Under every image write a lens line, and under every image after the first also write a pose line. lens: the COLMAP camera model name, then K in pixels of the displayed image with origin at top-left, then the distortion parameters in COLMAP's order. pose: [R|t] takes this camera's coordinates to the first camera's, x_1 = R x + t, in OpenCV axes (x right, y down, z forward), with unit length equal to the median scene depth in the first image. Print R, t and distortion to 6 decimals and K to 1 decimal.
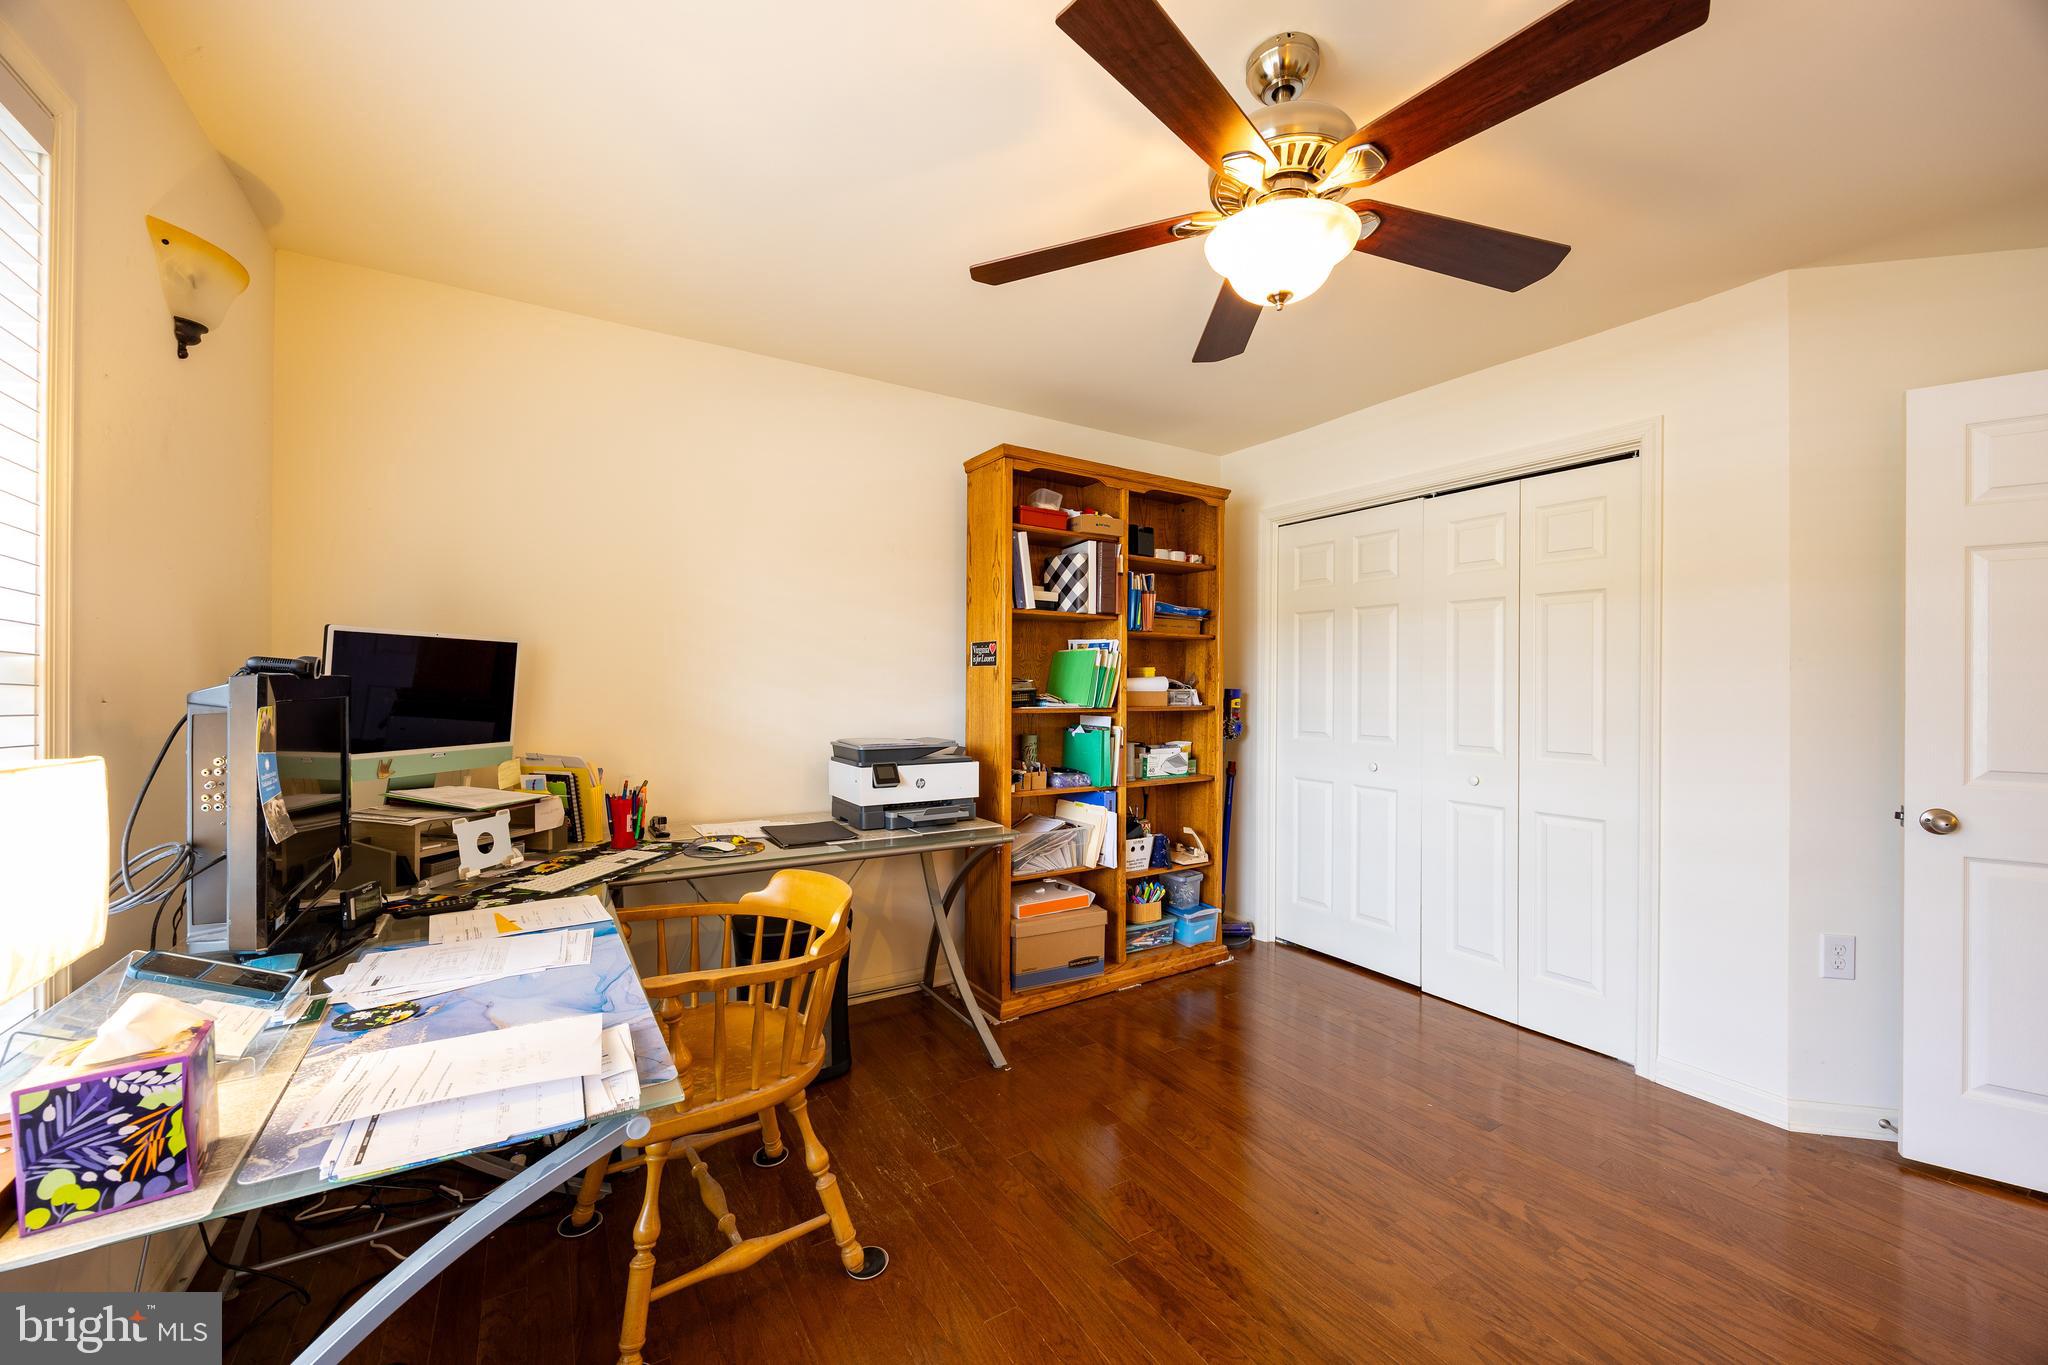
lens RADIAL K [[777.3, 0, 1027.1], [0, 777.3, 690.3], [0, 0, 1]] dist [-0.003399, 0.000310]
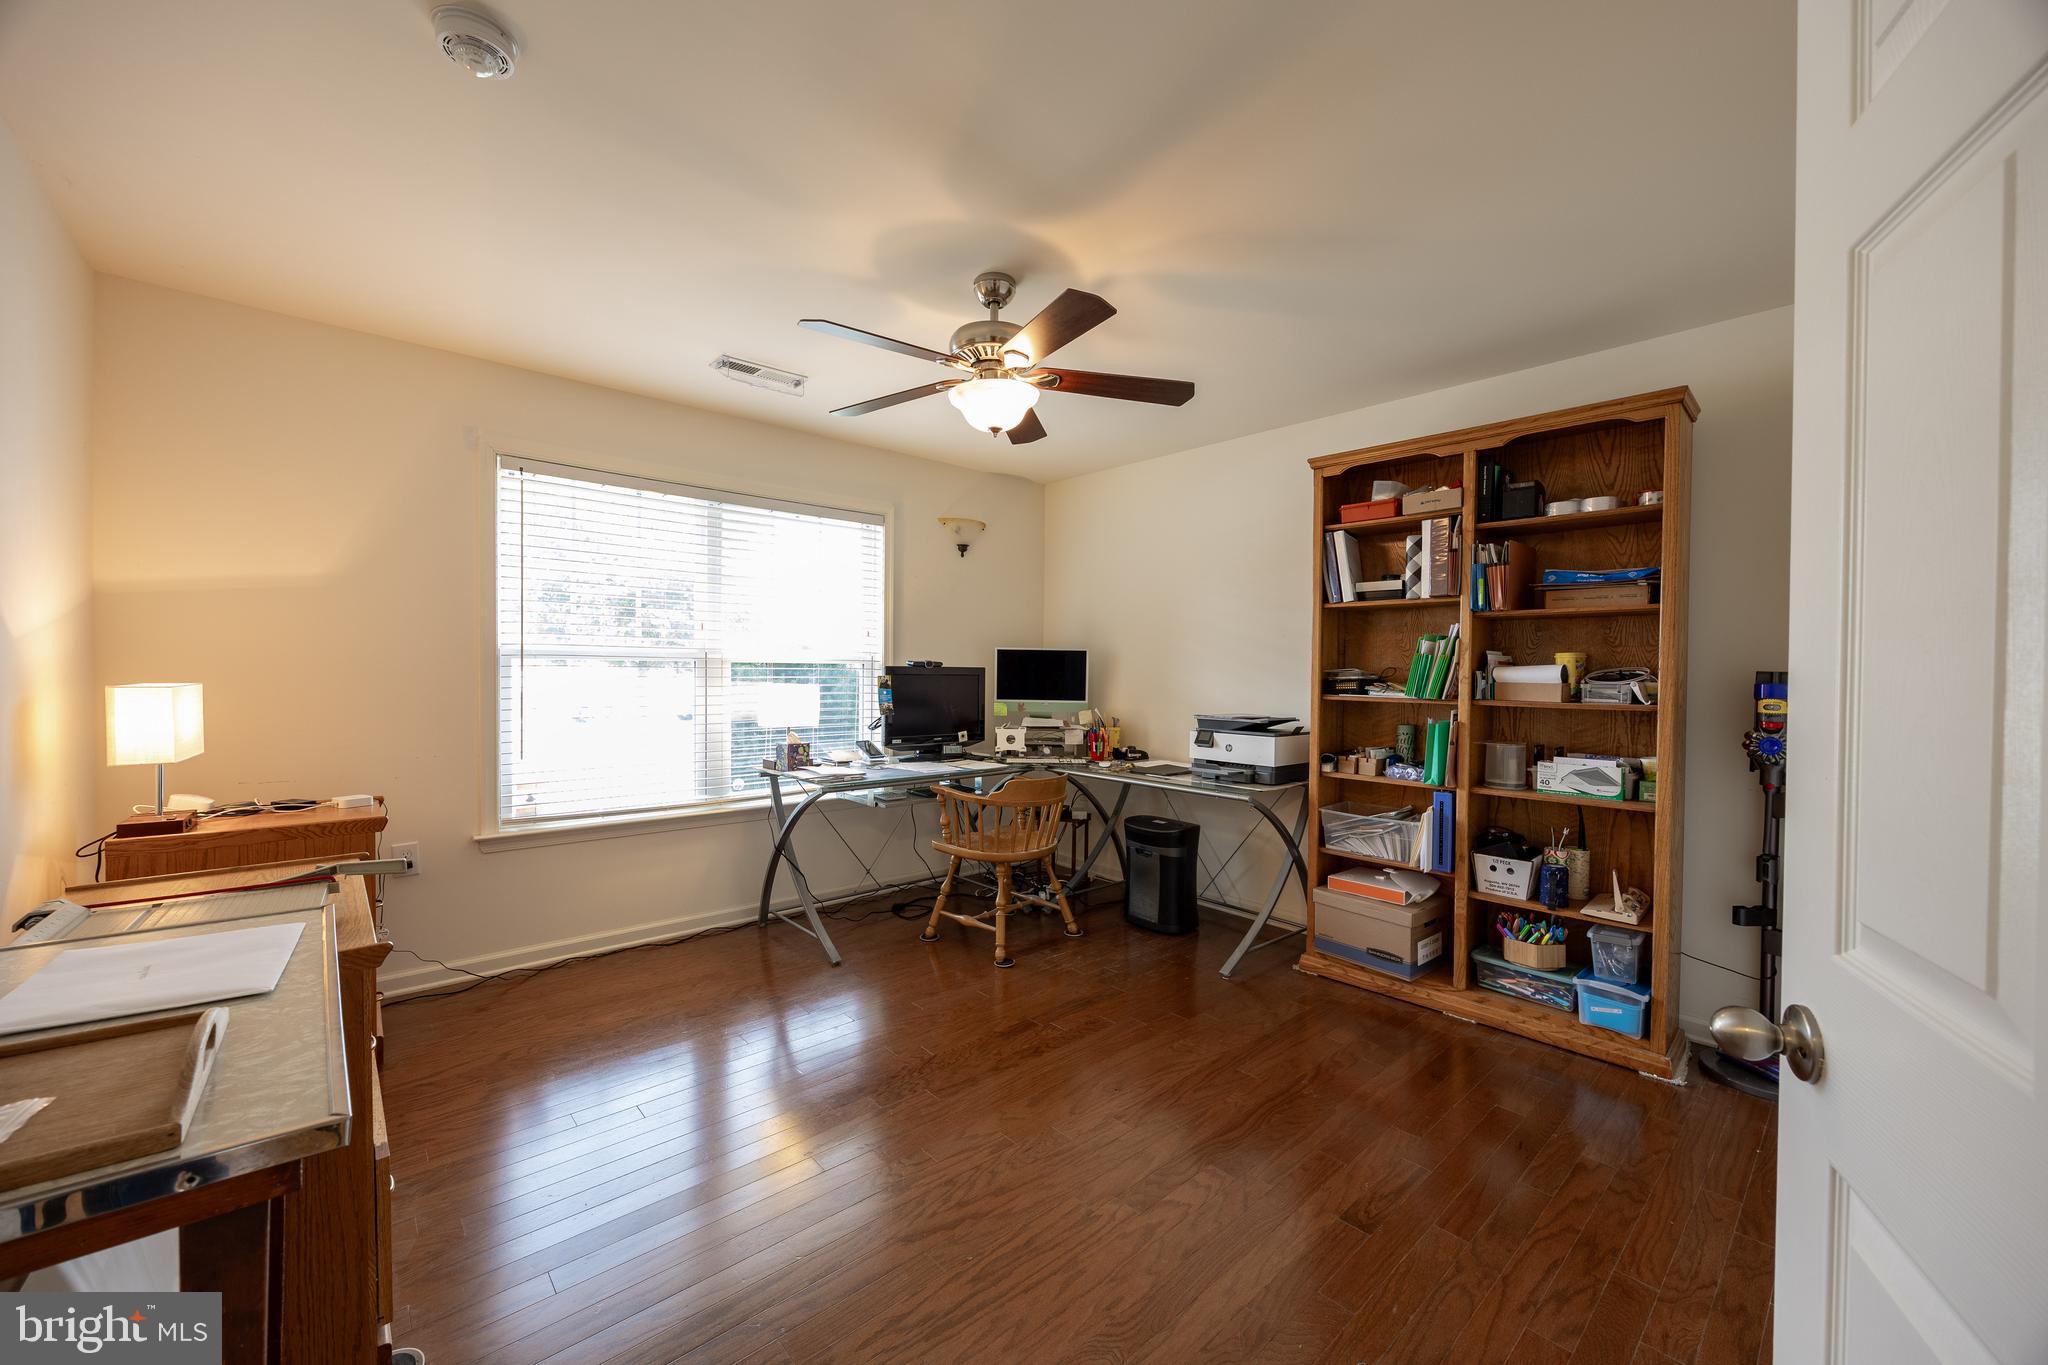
lens RADIAL K [[777.3, 0, 1025.4], [0, 777.3, 678.5], [0, 0, 1]] dist [-0.003399, 0.000310]
pose [[0.184038, 0.011928, -0.982847, 0.929269], [-0.013946, 0.999857, 0.009523, -0.004188], [0.982820, 0.011954, 0.184178, 0.360624]]
